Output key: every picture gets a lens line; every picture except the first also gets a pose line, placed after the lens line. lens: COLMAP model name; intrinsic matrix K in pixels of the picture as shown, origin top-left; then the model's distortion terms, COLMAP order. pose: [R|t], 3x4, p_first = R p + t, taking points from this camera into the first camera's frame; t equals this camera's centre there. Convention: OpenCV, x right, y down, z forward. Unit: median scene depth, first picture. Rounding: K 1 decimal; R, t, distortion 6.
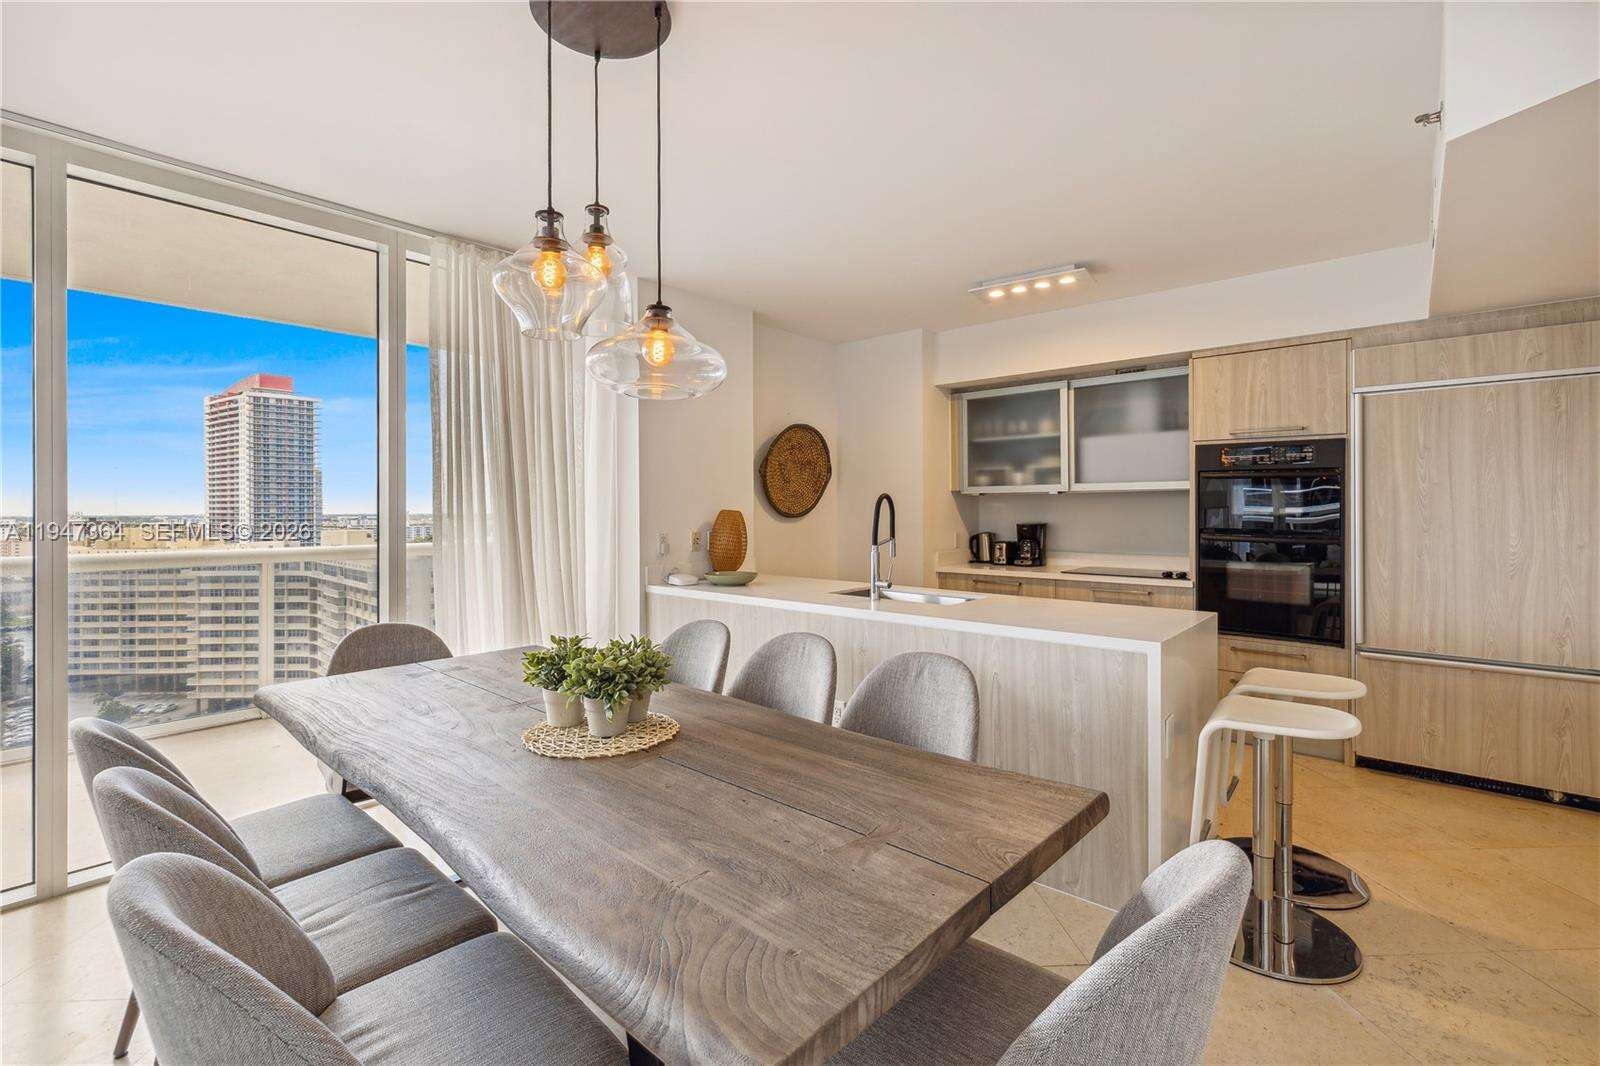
lens RADIAL K [[688.2, 0, 808.8], [0, 688.2, 511.9], [0, 0, 1]] dist [0.001908, -0.000071]
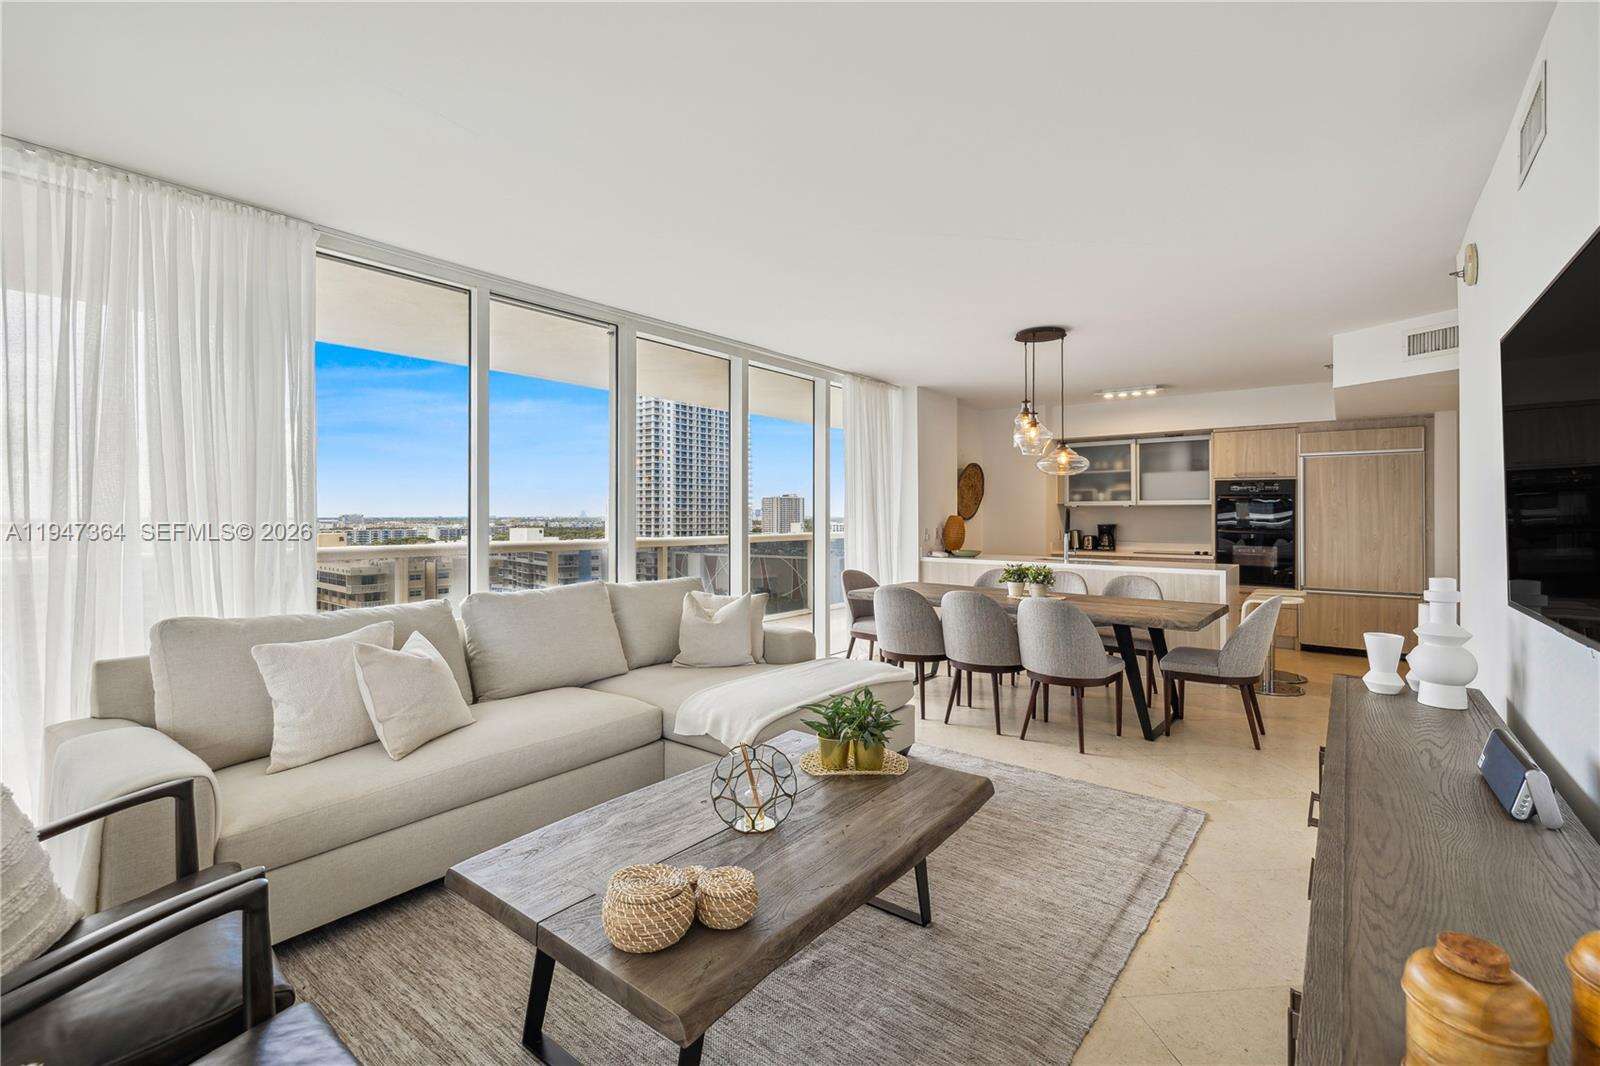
lens RADIAL K [[688.2, 0, 808.8], [0, 688.2, 511.9], [0, 0, 1]] dist [0.001908, -0.000071]
pose [[0.998596, 0.004813, 0.052761, -0.619608], [-0.004442, 0.999965, -0.007147, 0.002687], [-0.052793, 0.006903, 0.998582, -0.773071]]
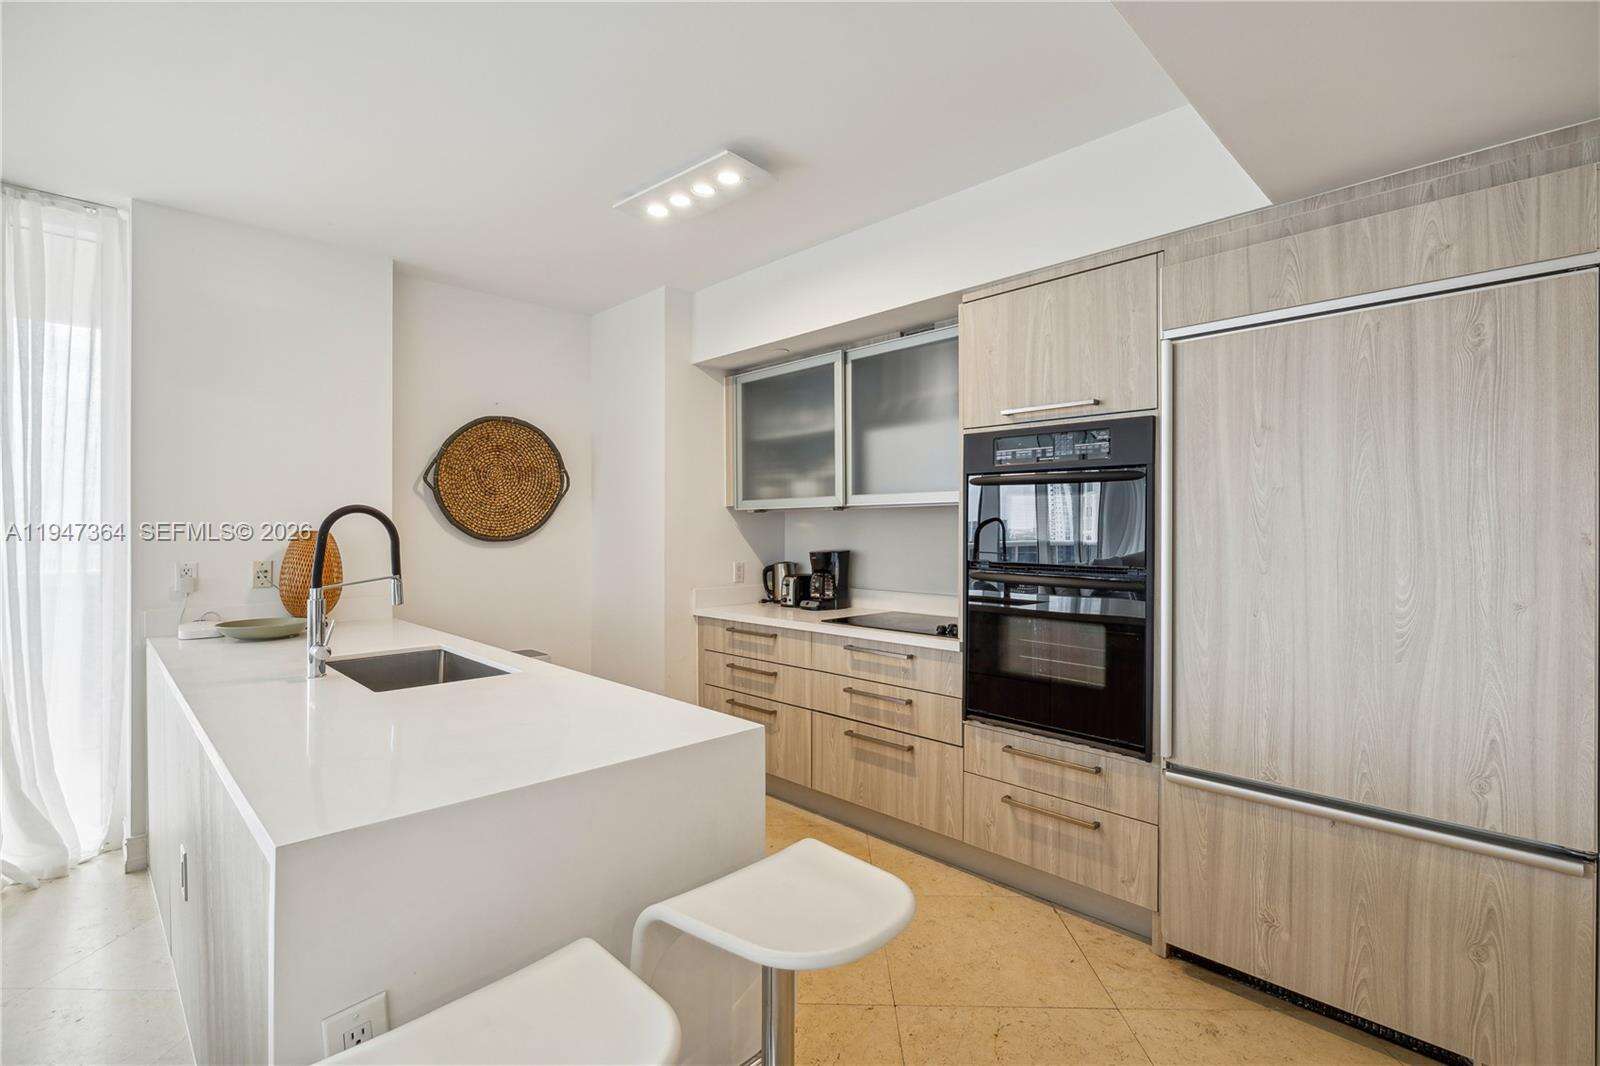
lens RADIAL K [[720.8, 0, 800.0], [0, 720.8, 533.0], [0, 0, 1]] dist [-0.001474, -0.000075]
pose [[0.996719, 0.003175, -0.080878, 0.480668], [-0.003074, 0.999994, 0.001376, -0.003535], [0.080882, -0.001122, 0.996723, 0.317504]]
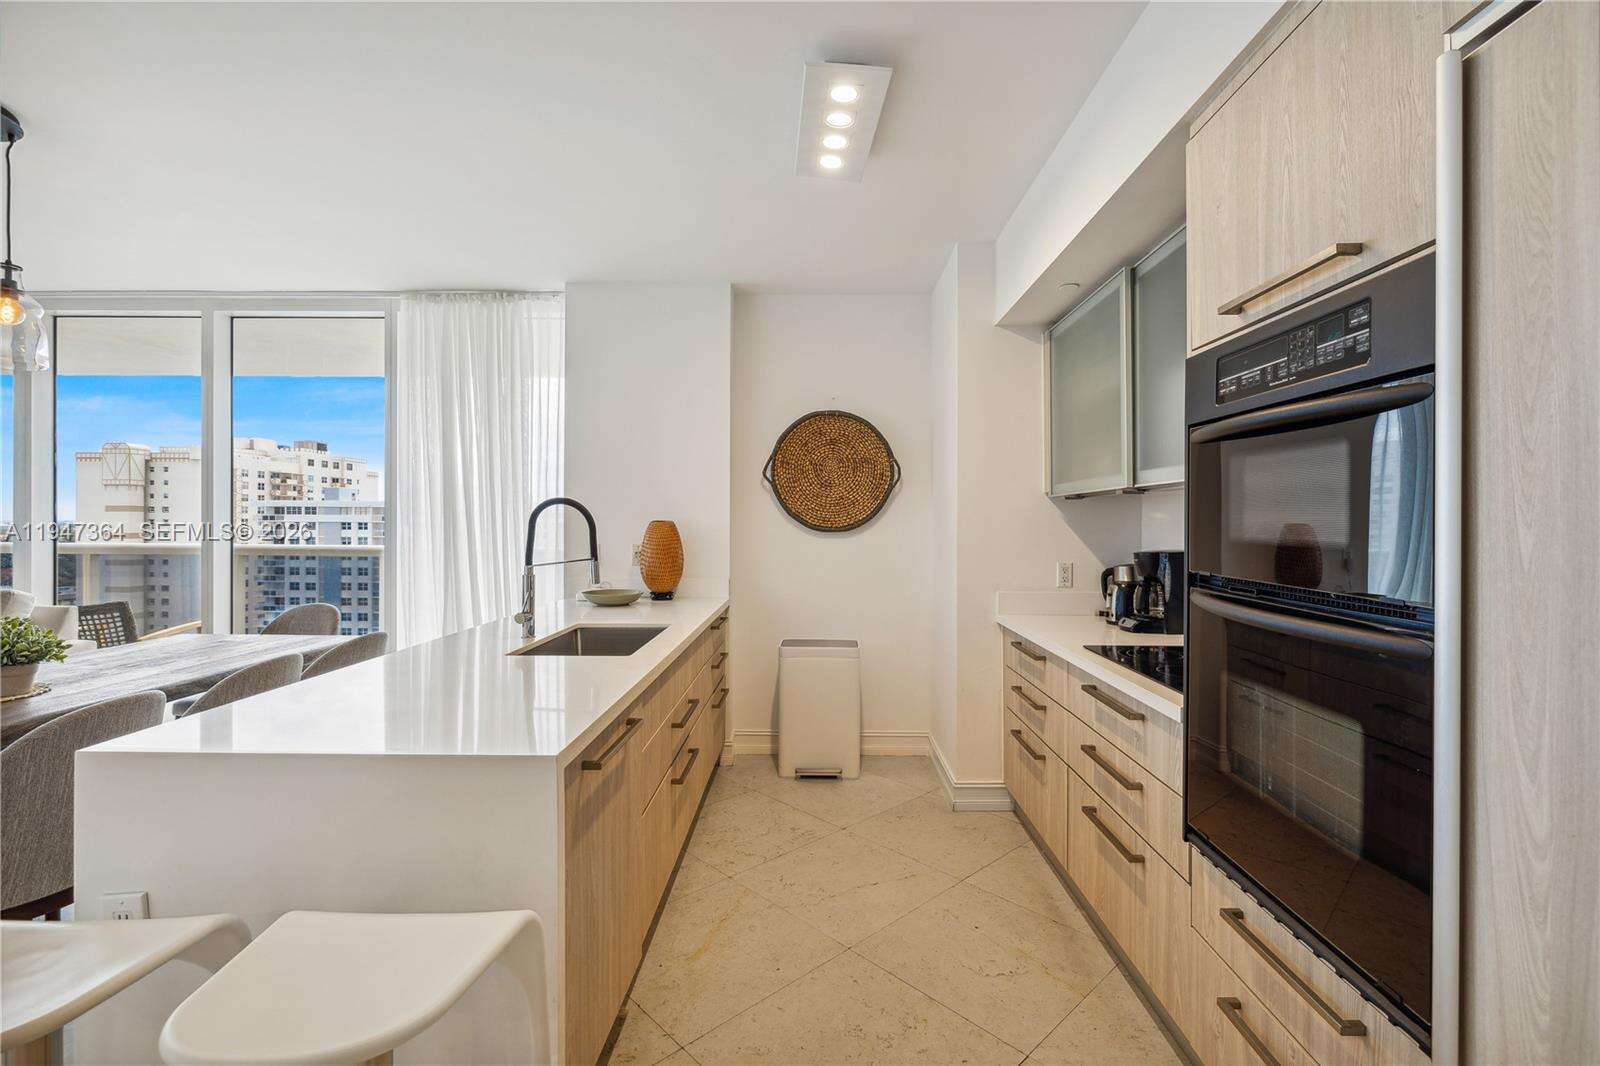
lens RADIAL K [[718.8, 0, 804.3], [0, 718.8, 522.5], [0, 0, 1]] dist [-0.001888, -0.000033]
pose [[0.659814, 0.006311, -0.751402, 0.738079], [-0.009226, 0.999957, 0.000298, -0.002592], [0.751372, 0.006736, 0.659844, 0.576782]]
